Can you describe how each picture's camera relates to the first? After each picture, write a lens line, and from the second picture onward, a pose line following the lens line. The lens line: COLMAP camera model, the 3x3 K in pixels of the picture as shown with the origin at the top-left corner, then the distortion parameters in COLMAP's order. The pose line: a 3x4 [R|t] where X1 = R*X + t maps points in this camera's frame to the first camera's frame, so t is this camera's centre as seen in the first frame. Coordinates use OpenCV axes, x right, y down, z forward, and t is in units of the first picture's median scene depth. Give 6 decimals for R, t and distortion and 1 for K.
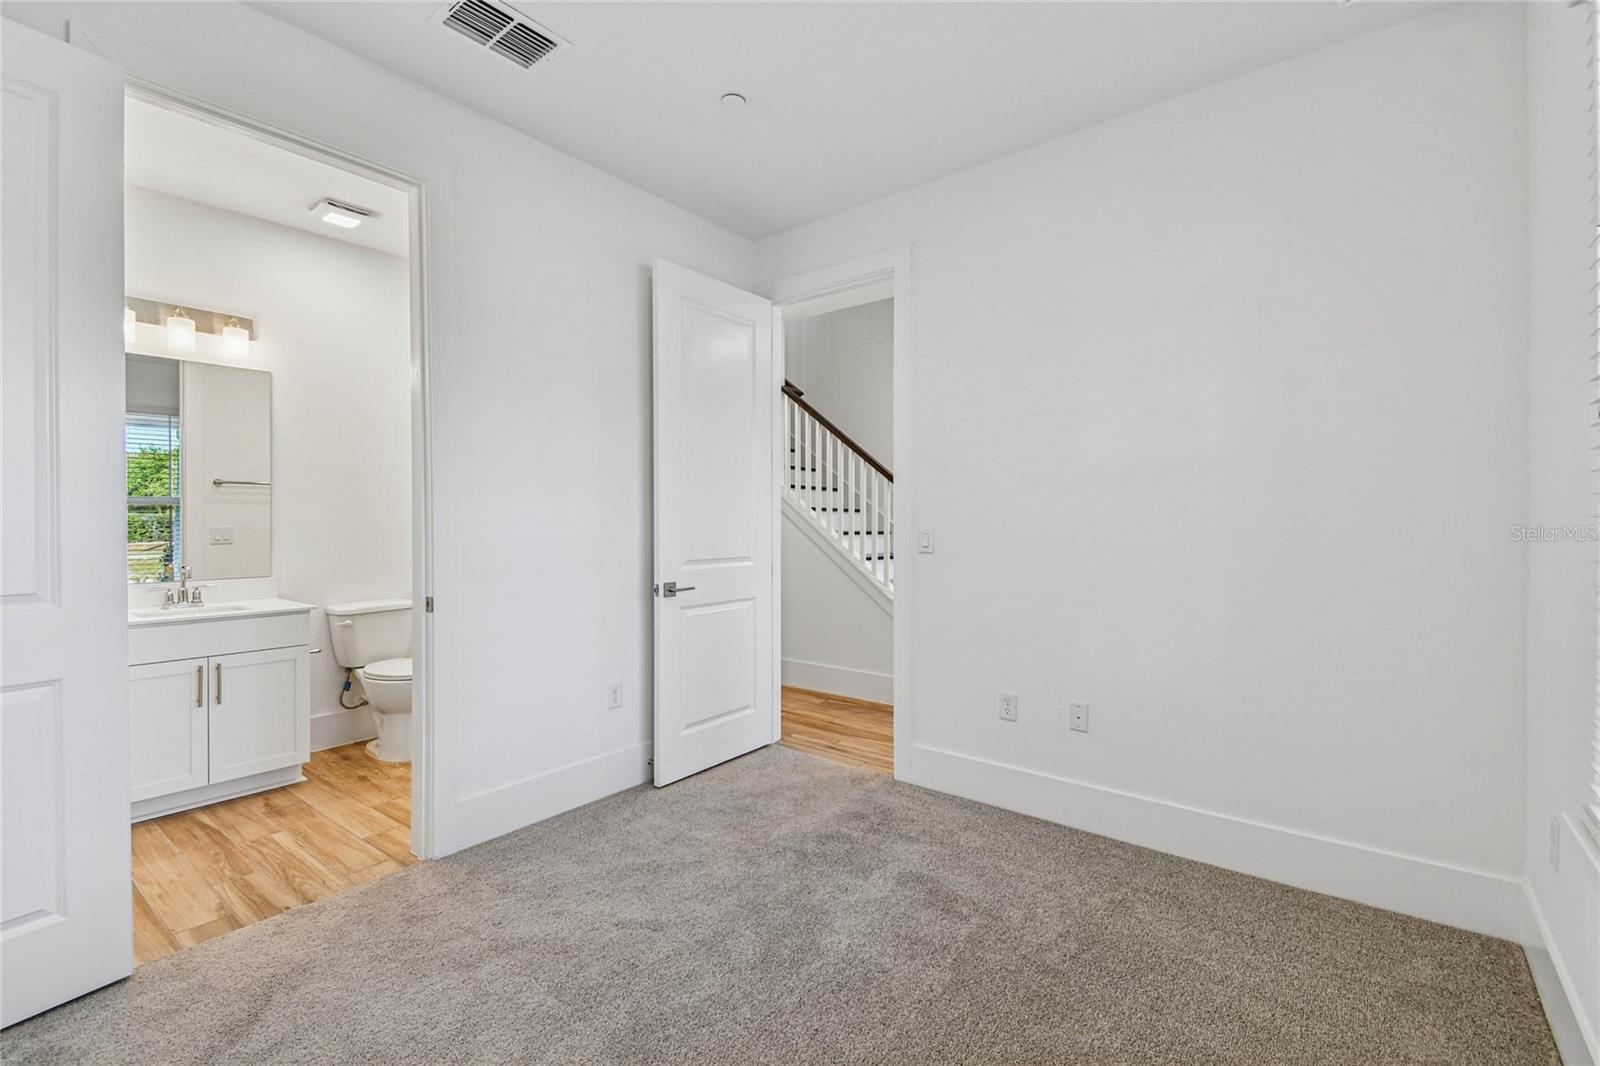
lens RADIAL K [[718.3, 0, 835.6], [0, 718.3, 525.9], [0, 0, 1]] dist [-0.002552, -0.000709]
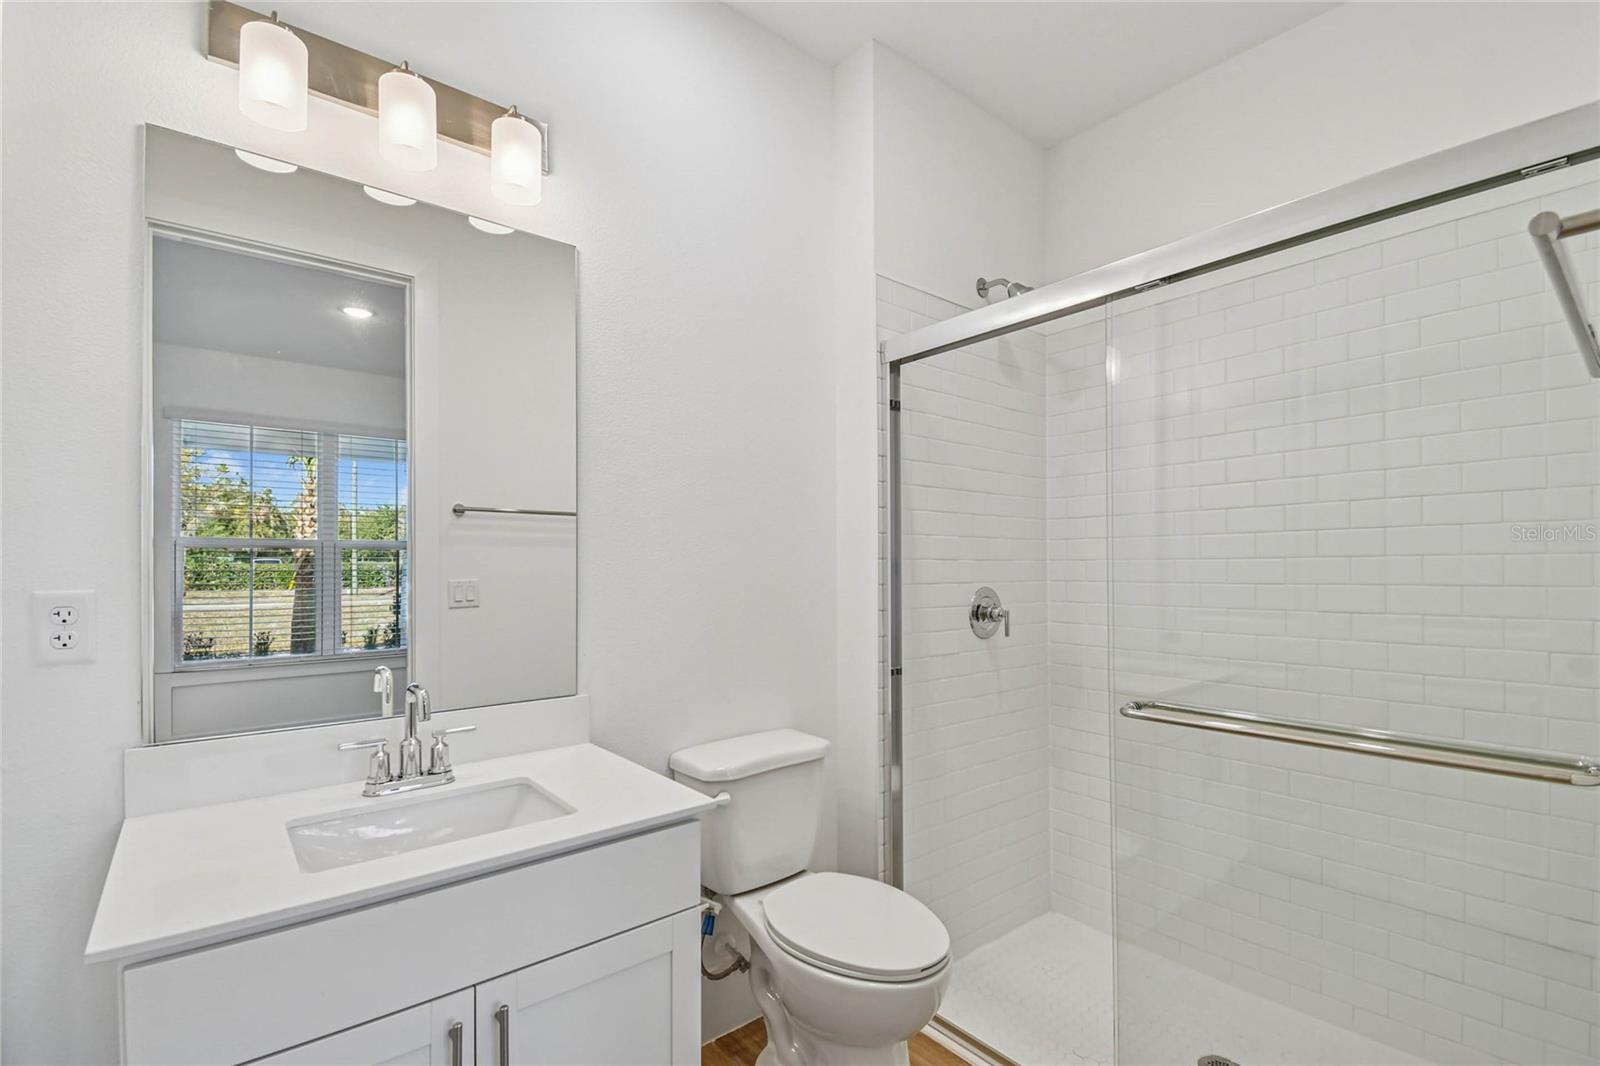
lens RADIAL K [[719.5, 0, 800.0], [0, 719.5, 567.7], [0, 0, 1]] dist [0.021142, -0.000416]
pose [[0.970478, -0.001834, -0.241184, -0.417558], [0.000131, 0.999975, -0.007074, -0.005462], [0.241191, 0.006833, 0.970454, 0.455997]]
